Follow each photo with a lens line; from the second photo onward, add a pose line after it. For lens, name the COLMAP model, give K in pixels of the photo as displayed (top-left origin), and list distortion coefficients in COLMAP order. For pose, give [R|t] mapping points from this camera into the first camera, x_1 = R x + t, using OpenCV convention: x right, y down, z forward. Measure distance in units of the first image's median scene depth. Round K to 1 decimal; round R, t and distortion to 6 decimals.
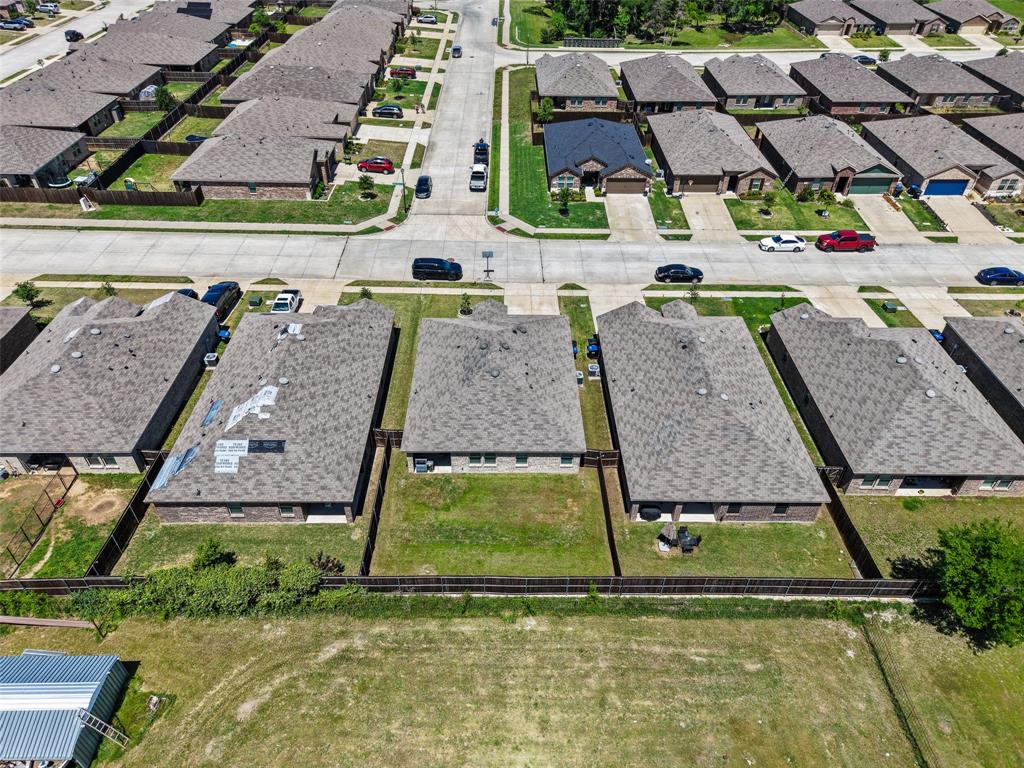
lens RADIAL K [[686.1, 0, 512.0], [0, 686.1, 384.0], [0, 0, 1]] dist [0.003632, 0.029307]
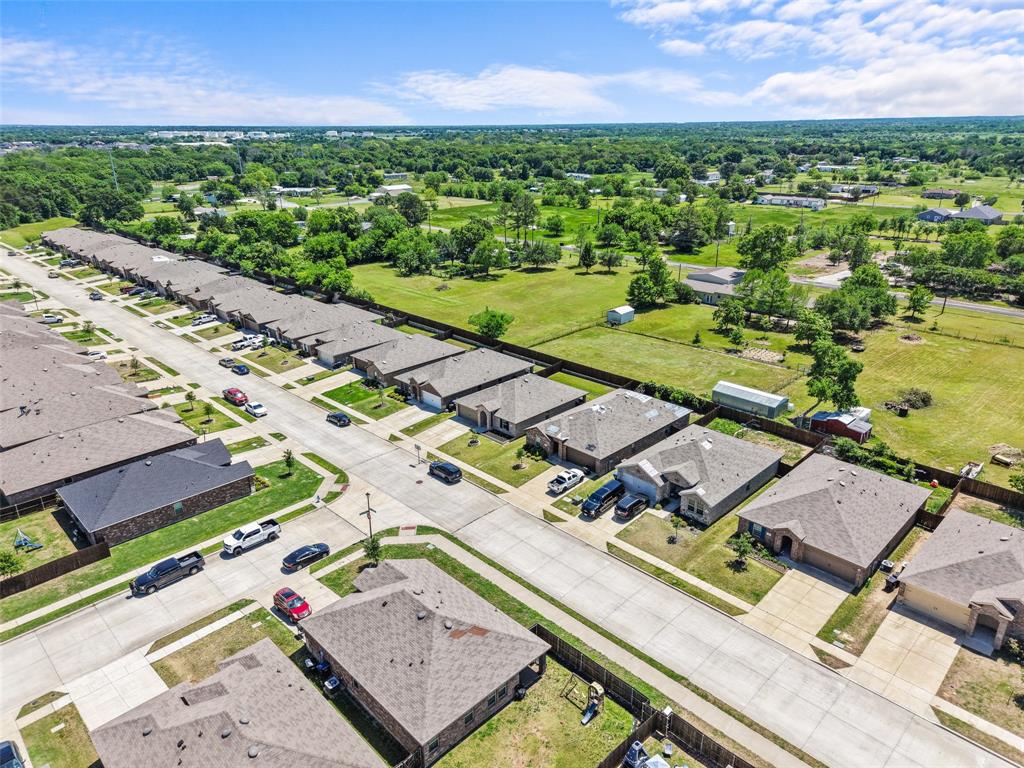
lens RADIAL K [[678.2, 0, 512.0], [0, 678.2, 384.0], [0, 0, 1]] dist [0.070858, -0.055219]
pose [[-0.699766, -0.261010, 0.664983, -0.783367], [0.457571, 0.551083, 0.697808, -0.850828], [-0.548595, 0.792579, -0.266198, 0.913390]]
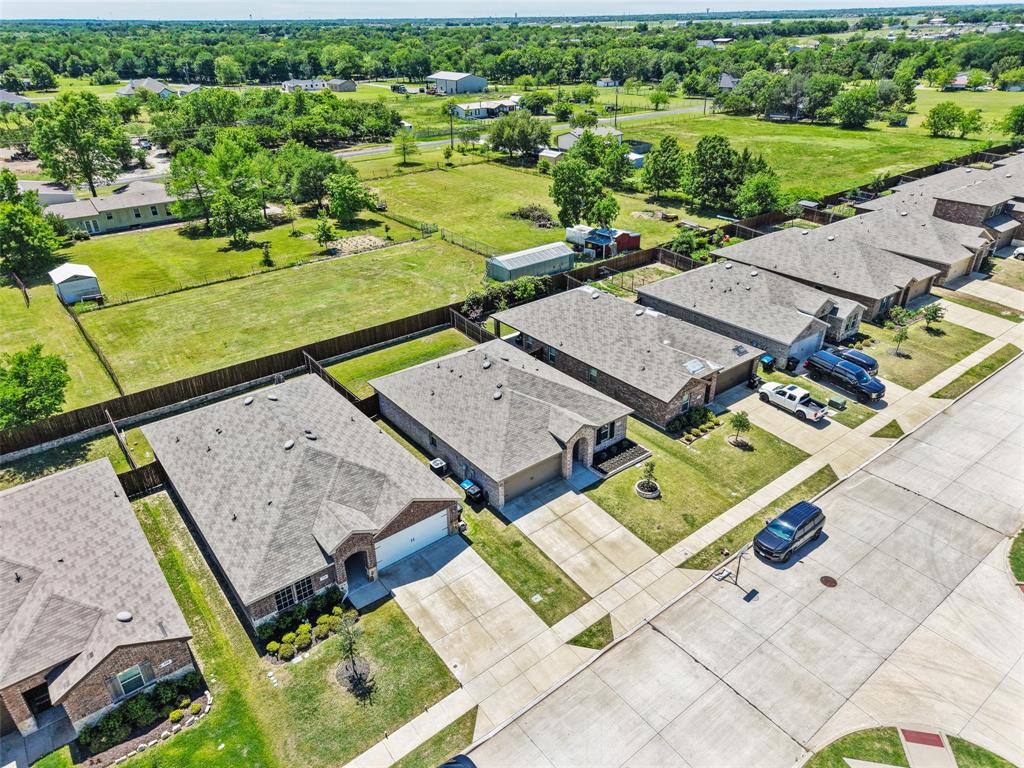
lens RADIAL K [[678.2, 0, 512.0], [0, 678.2, 384.0], [0, 0, 1]] dist [0.070858, -0.055219]
pose [[-0.788159, 0.287154, -0.544378, 0.282809], [-0.392048, 0.447595, 0.803715, -0.478763], [0.474451, 0.846877, -0.240198, 0.741791]]
